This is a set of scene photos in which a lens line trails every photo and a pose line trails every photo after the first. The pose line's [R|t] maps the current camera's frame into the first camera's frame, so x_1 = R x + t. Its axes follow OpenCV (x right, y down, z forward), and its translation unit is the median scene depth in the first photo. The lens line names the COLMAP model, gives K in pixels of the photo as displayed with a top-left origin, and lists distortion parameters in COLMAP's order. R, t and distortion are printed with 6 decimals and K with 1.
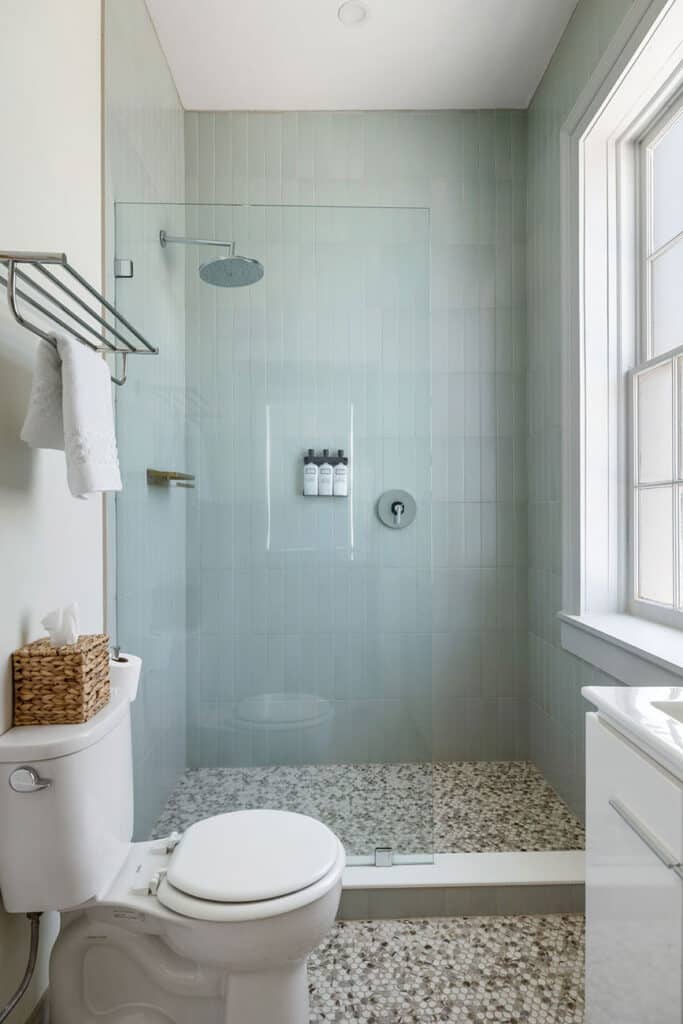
lens RADIAL K [[579.5, 0, 340.7], [0, 579.5, 509.9], [0, 0, 1]] dist [0.000676, 0.001373]
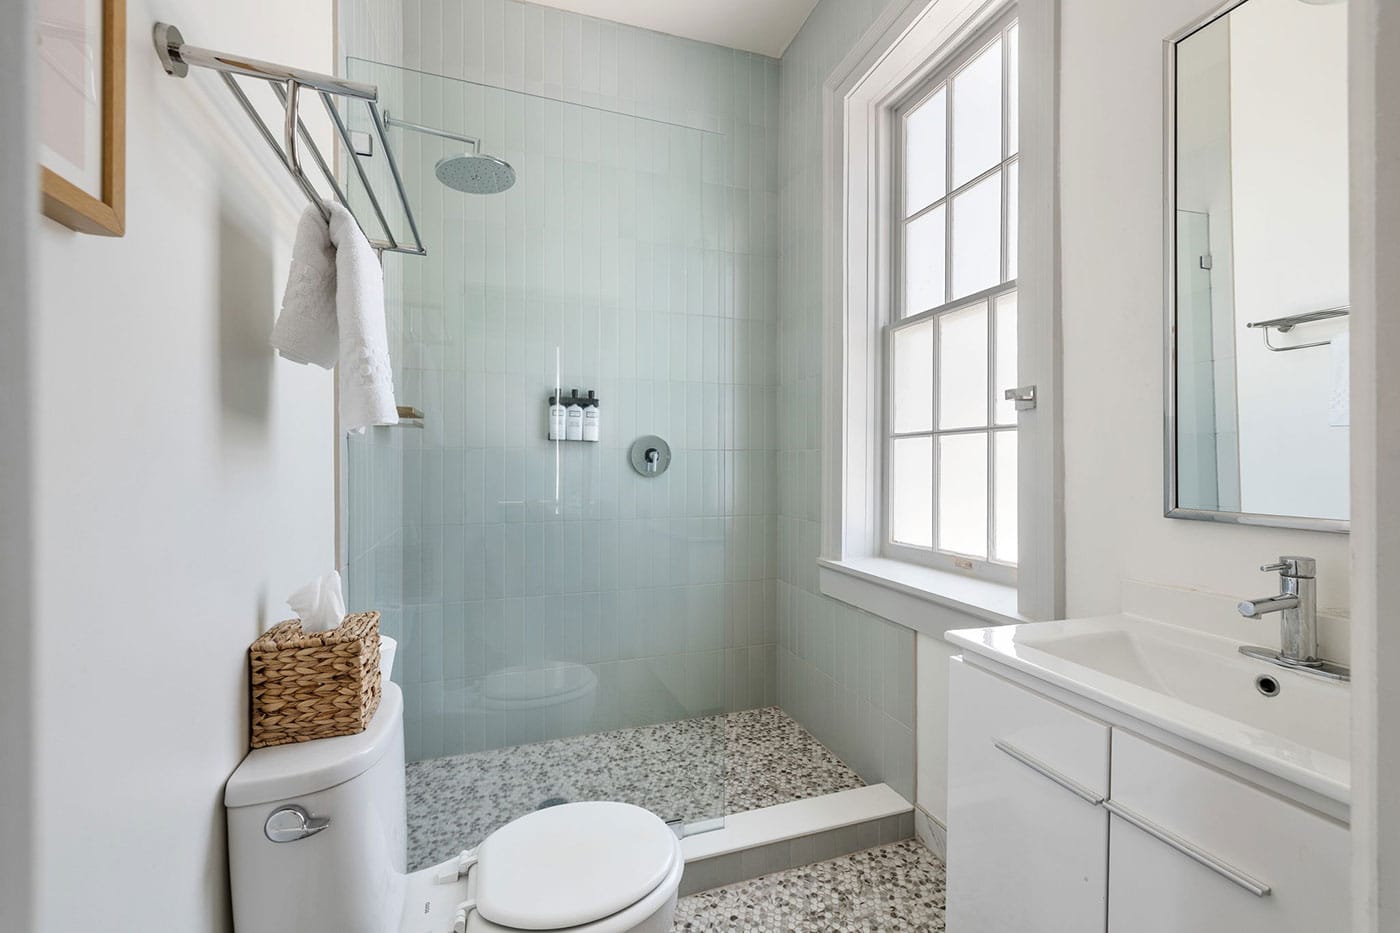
lens RADIAL K [[587.8, 0, 702.7], [0, 587.8, 466.4], [0, 0, 1]] dist [0.001217, 0.000484]
pose [[0.953232, 0.005413, 0.302192, -0.138459], [-0.008395, 0.999928, 0.008569, 0.007704], [-0.302124, -0.010705, 0.953209, 0.079734]]
